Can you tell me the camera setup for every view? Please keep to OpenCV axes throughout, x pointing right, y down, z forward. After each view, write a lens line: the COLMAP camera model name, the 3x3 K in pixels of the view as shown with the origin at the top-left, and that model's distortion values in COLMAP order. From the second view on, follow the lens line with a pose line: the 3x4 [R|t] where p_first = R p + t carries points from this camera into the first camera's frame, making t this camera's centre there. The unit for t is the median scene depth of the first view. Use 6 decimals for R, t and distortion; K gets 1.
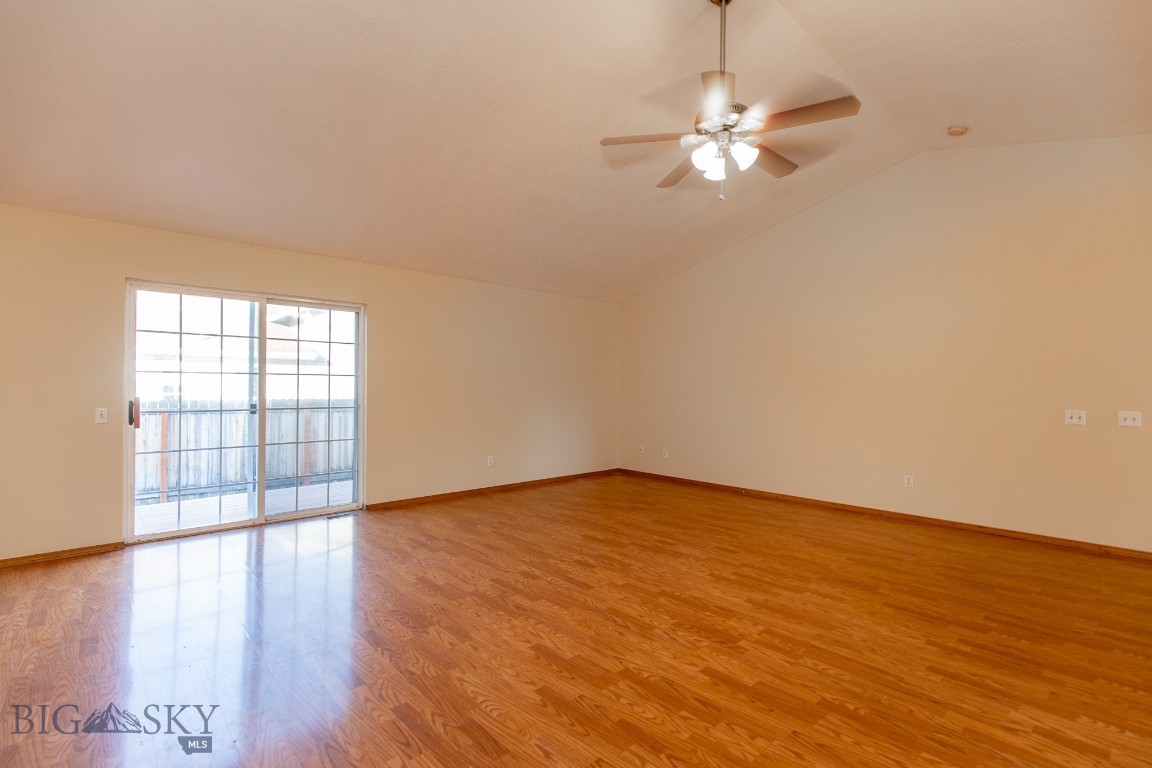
lens RADIAL K [[531.1, 0, 576.0], [0, 531.1, 384.0], [0, 0, 1]] dist [0.001677, -0.000254]
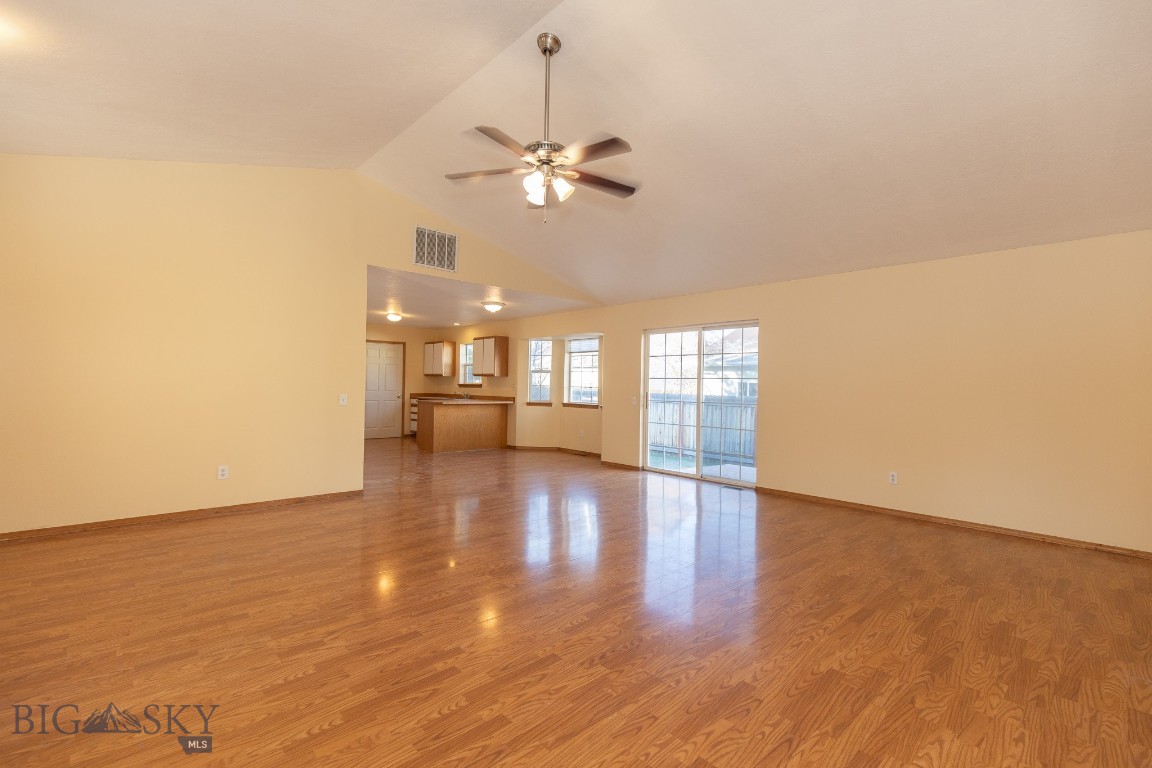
lens RADIAL K [[515.3, 0, 576.0], [0, 515.3, 384.0], [0, 0, 1]] dist [0.004143, -0.000456]
pose [[0.008197, -0.001997, -0.999964, 1.017392], [-0.010621, 0.999941, -0.002084, 0.003757], [0.999910, 0.010637, 0.008175, 0.762767]]
